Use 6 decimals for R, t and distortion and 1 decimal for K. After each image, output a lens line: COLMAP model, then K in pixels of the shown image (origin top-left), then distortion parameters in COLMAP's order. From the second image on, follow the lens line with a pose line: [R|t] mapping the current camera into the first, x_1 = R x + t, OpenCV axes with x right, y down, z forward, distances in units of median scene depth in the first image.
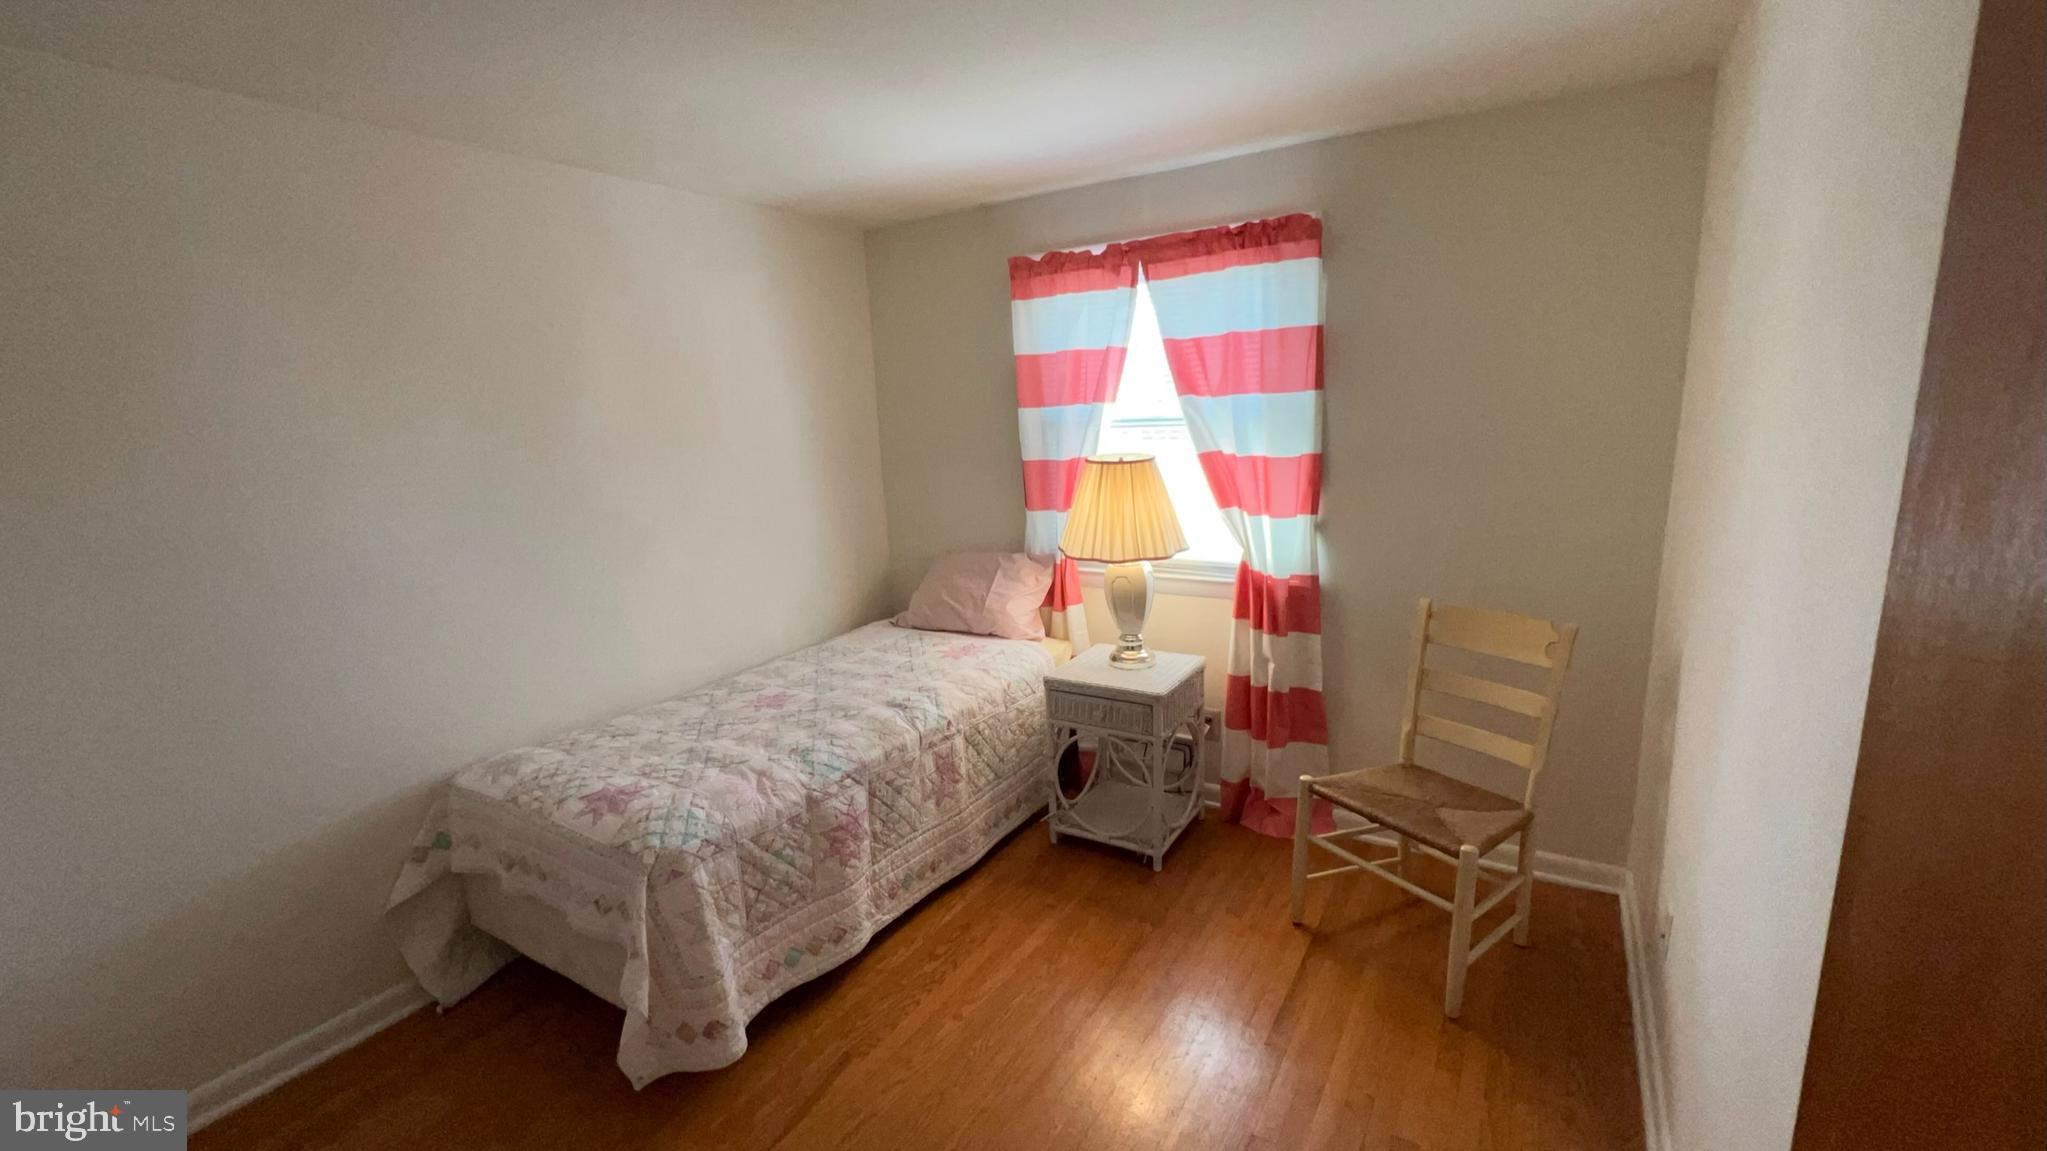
lens RADIAL K [[856.6, 0, 1020.5], [0, 856.6, 573.3], [0, 0, 1]] dist [-0.001112, -0.000007]
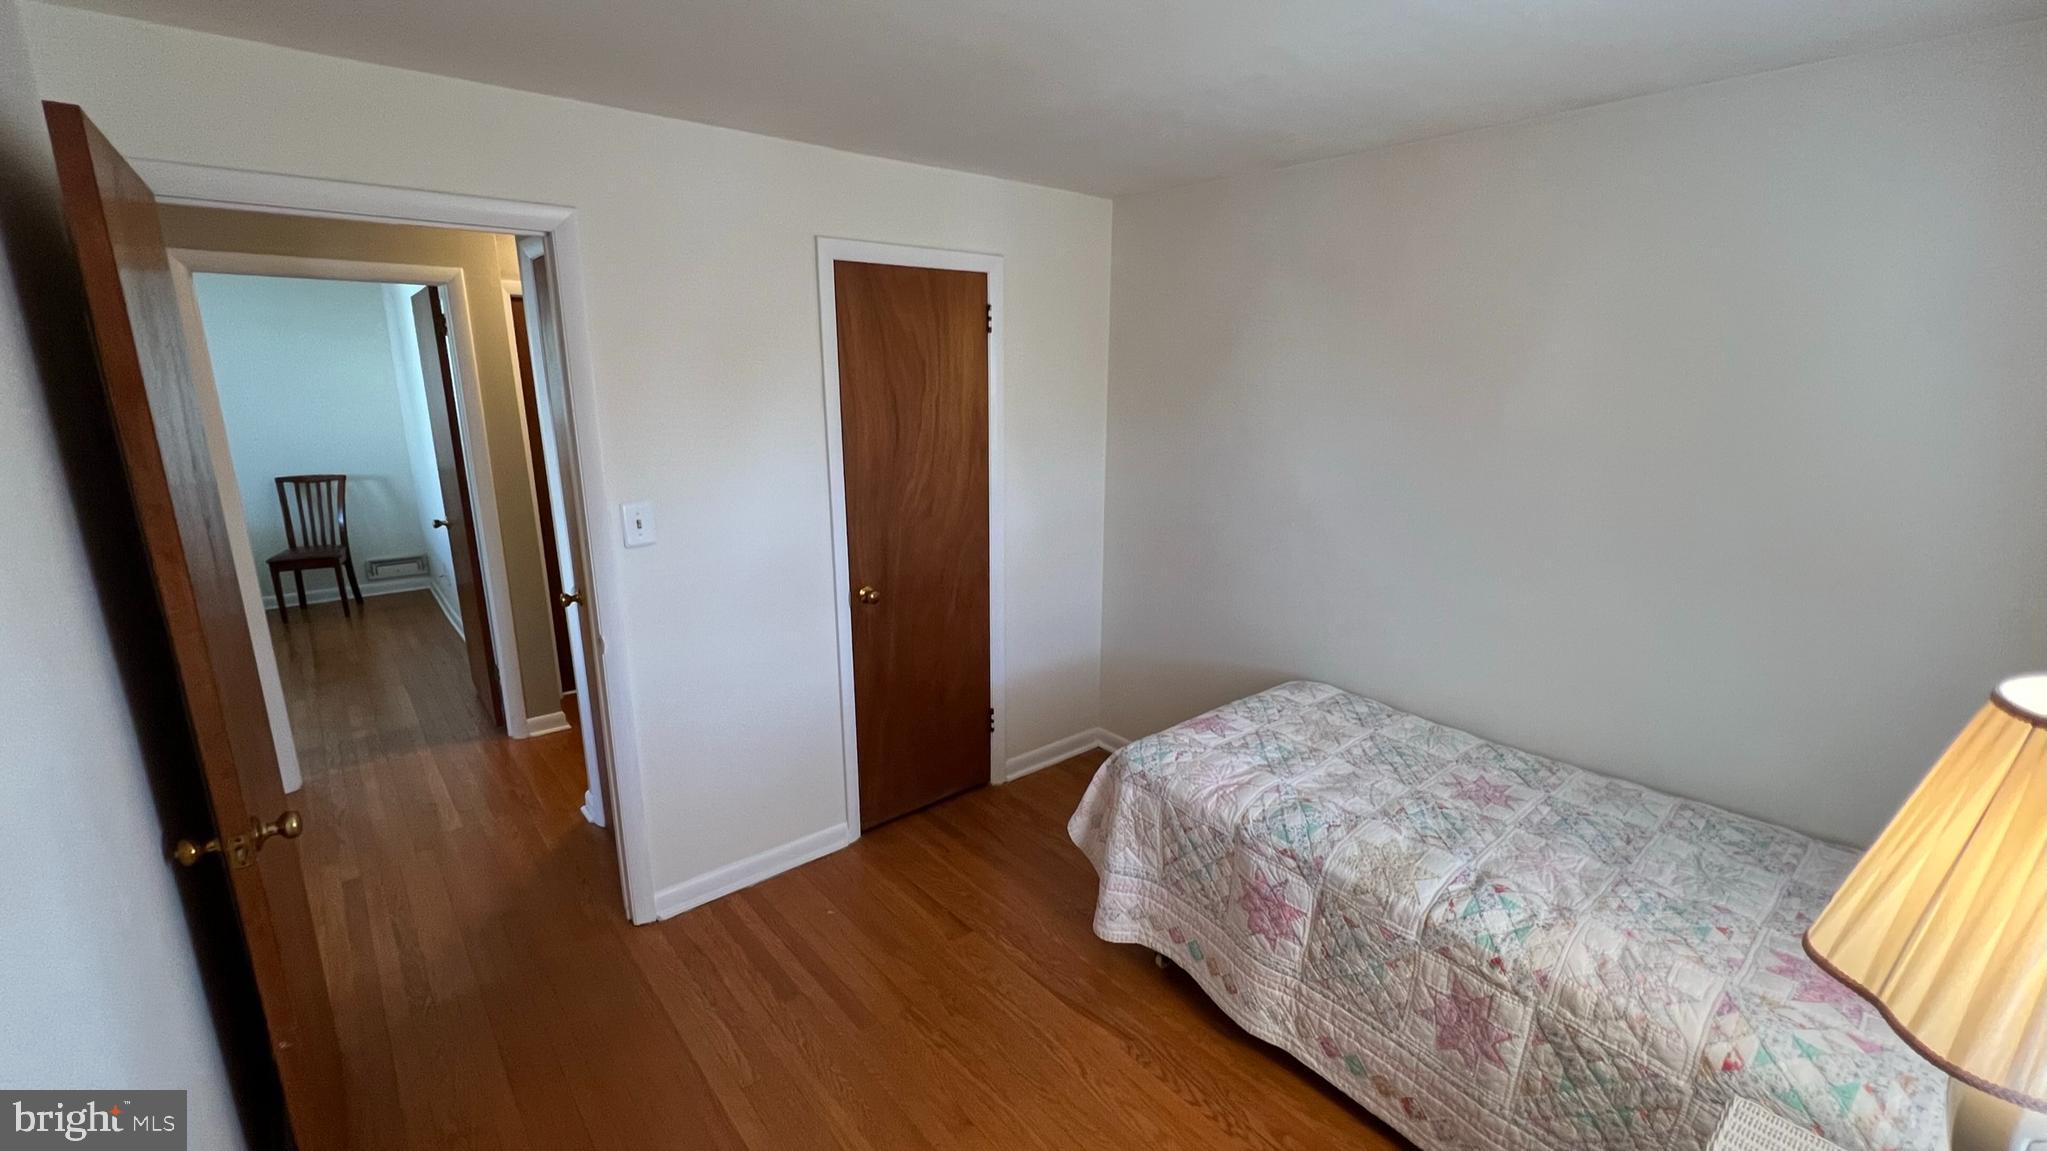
lens RADIAL K [[856.6, 0, 1024.1], [0, 856.6, 582.4], [0, 0, 1]] dist [-0.001112, -0.000007]
pose [[-0.311015, 0.270394, -0.911129, 0.546623], [-0.175576, 0.925827, 0.334689, -0.235649], [0.934046, 0.264066, -0.240472, 0.846201]]
